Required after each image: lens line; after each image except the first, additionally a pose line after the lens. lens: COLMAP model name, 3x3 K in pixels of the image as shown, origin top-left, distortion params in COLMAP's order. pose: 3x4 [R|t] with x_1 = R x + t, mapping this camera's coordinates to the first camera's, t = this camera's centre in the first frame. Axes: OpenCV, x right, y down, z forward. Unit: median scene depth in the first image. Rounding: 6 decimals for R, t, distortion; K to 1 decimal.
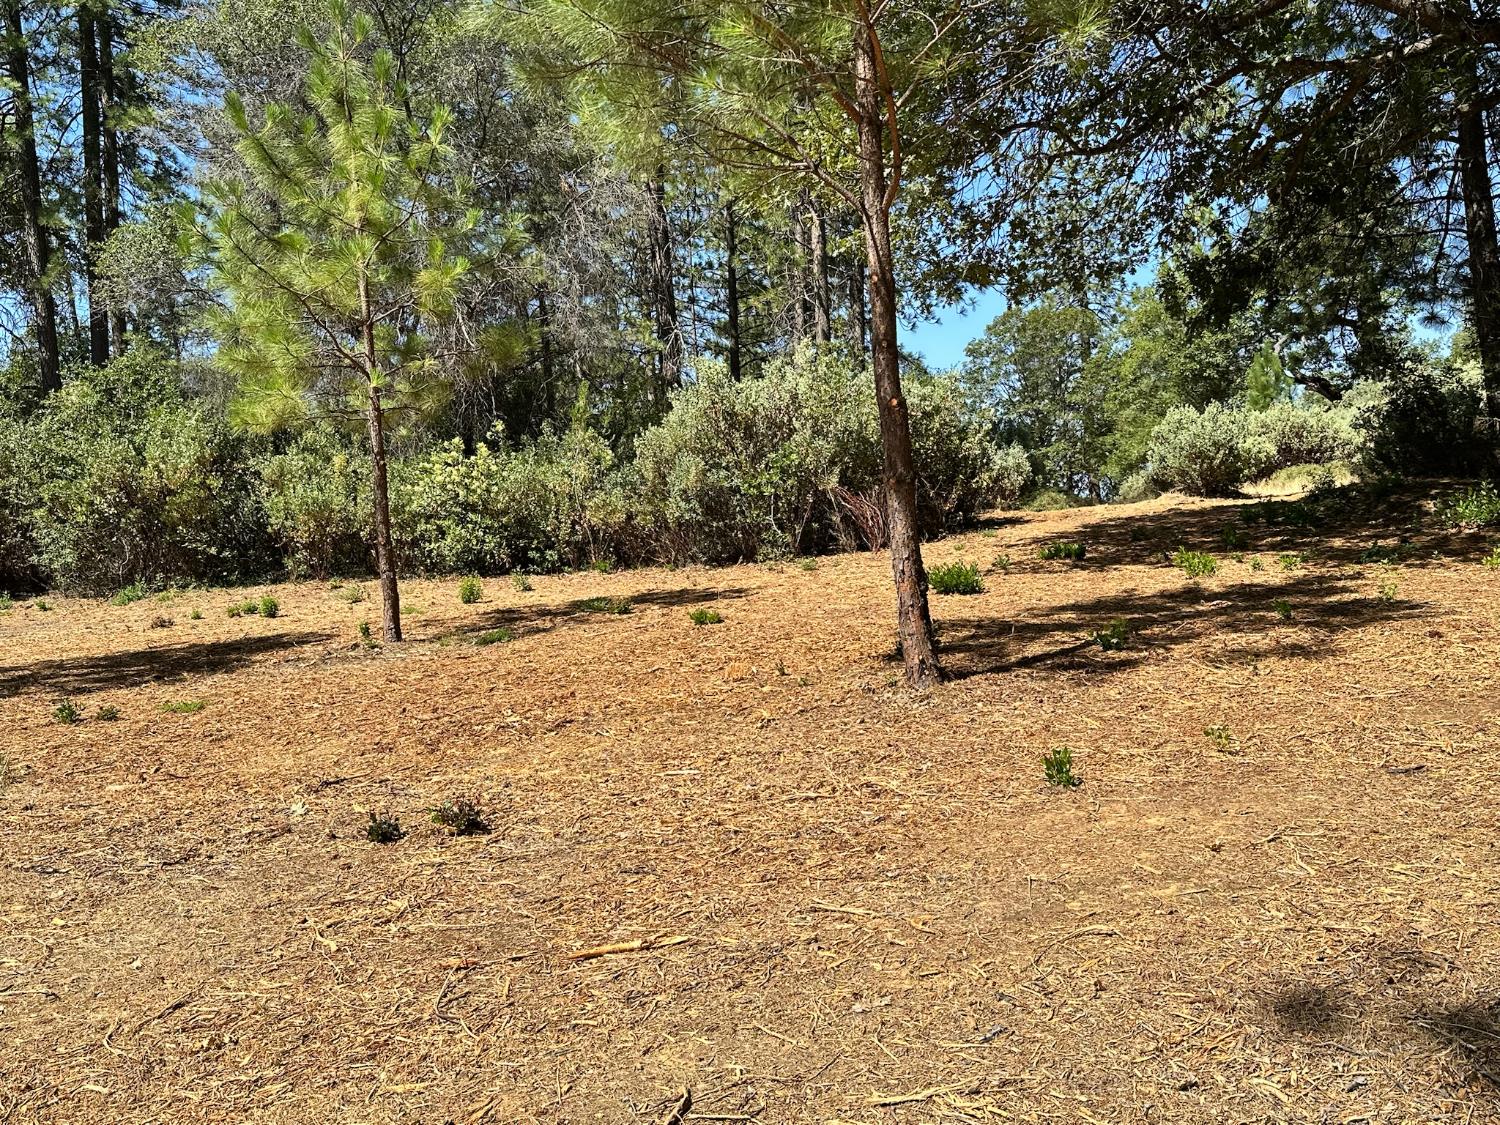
lens RADIAL K [[1215.1, 0, 750.0], [0, 1215.1, 562.5], [0, 0, 1]] dist [0.123785, -0.239551]
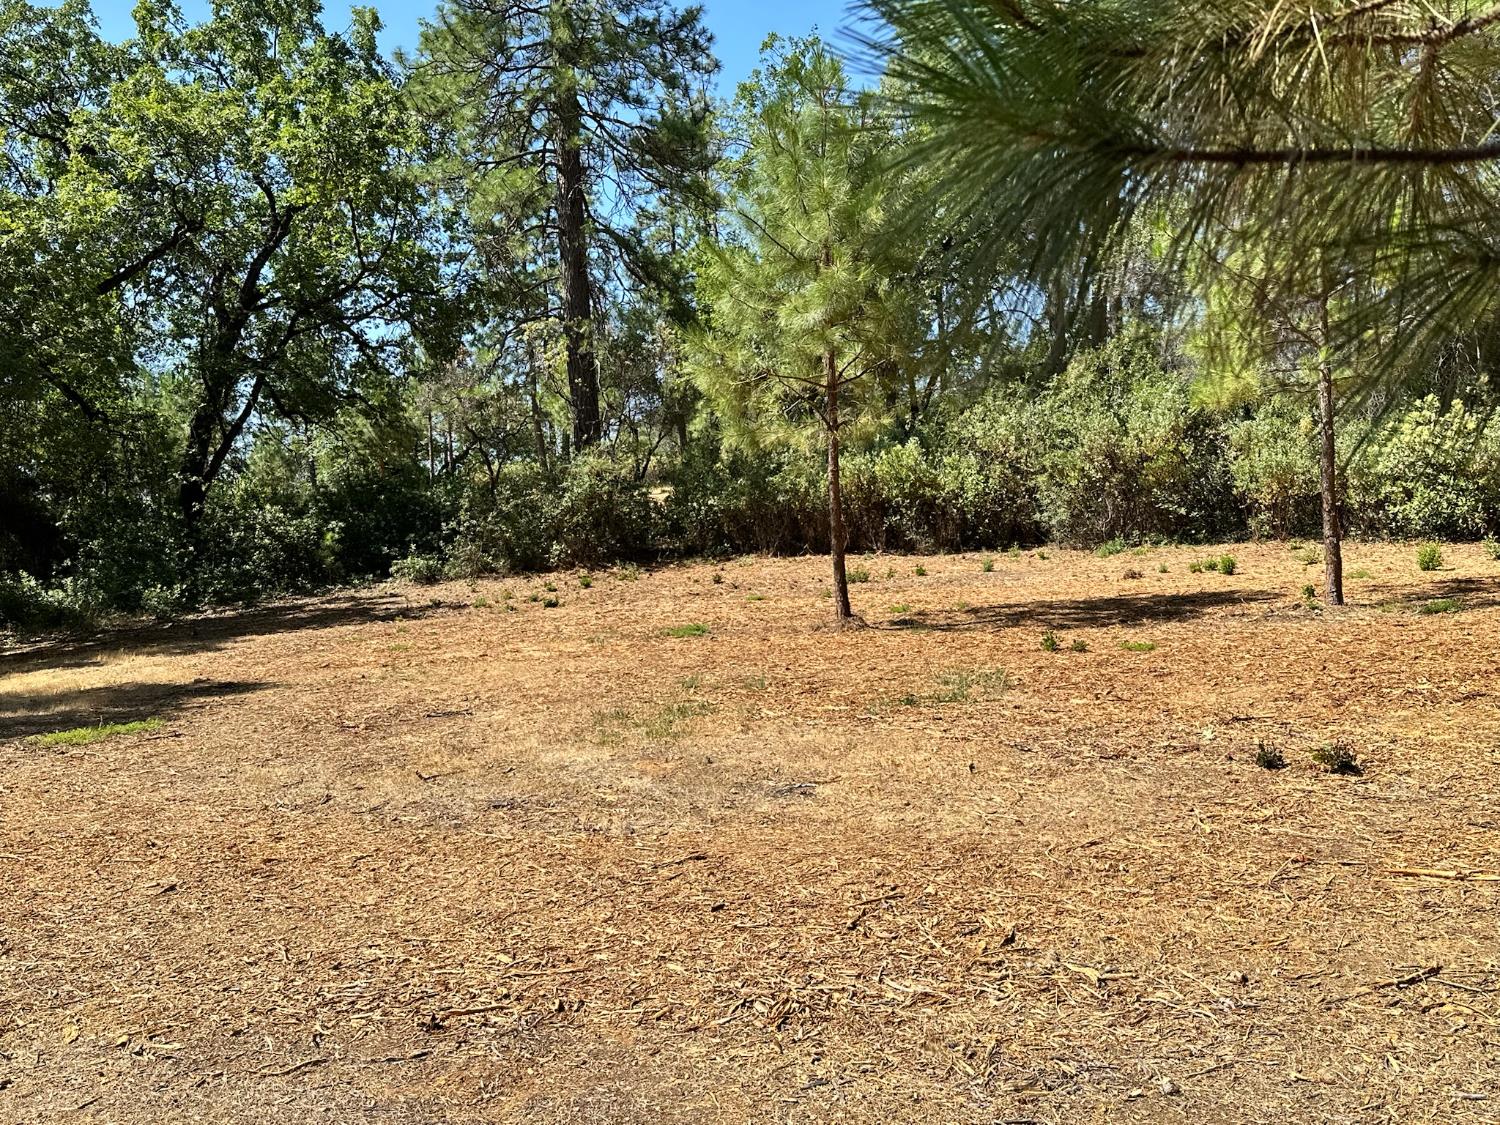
lens RADIAL K [[1269.0, 0, 741.1], [0, 1269.0, 544.0], [0, 0, 1]] dist [0.060841, -0.056868]
pose [[0.722211, 0.032397, -0.690914, 0.087464], [-0.015083, 0.999403, 0.031096, -0.011984], [0.691509, -0.012037, 0.722268, -0.123900]]
